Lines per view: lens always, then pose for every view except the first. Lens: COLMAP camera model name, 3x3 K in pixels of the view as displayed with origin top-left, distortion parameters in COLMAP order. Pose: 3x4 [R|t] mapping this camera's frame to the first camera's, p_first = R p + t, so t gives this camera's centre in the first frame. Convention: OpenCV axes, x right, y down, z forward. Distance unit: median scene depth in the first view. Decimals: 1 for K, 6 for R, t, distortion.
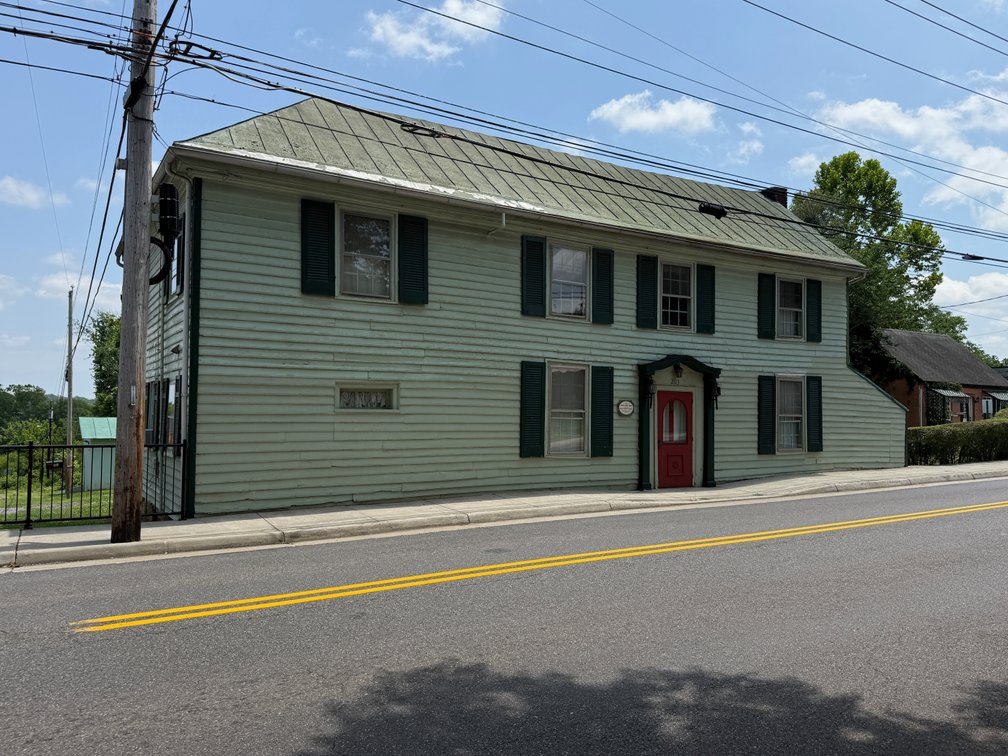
lens RADIAL K [[819.0, 0, 504.0], [0, 819.0, 378.0], [0, 0, 1]] dist [0.172653, -0.325837]
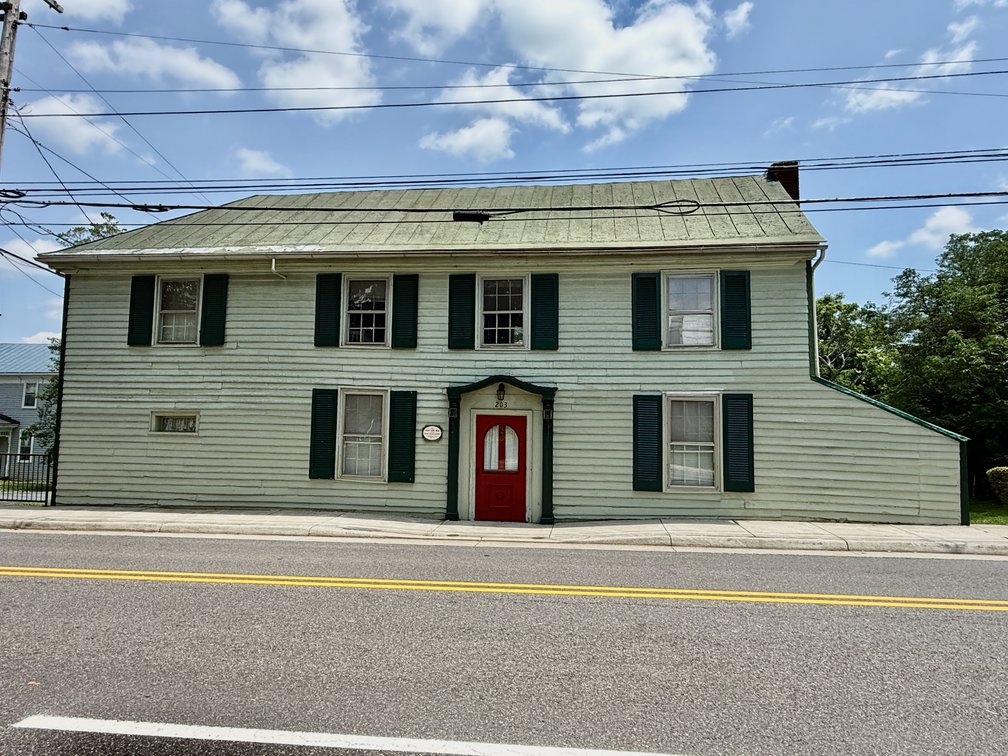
lens RADIAL K [[616.5, 0, 504.0], [0, 616.5, 378.0], [0, 0, 1]] dist [-0.000646, 0.000603]
pose [[0.760832, -0.056970, -0.646443, 0.785991], [0.015762, 0.997468, -0.069354, 0.027025], [0.648757, 0.042577, 0.759803, 0.576752]]
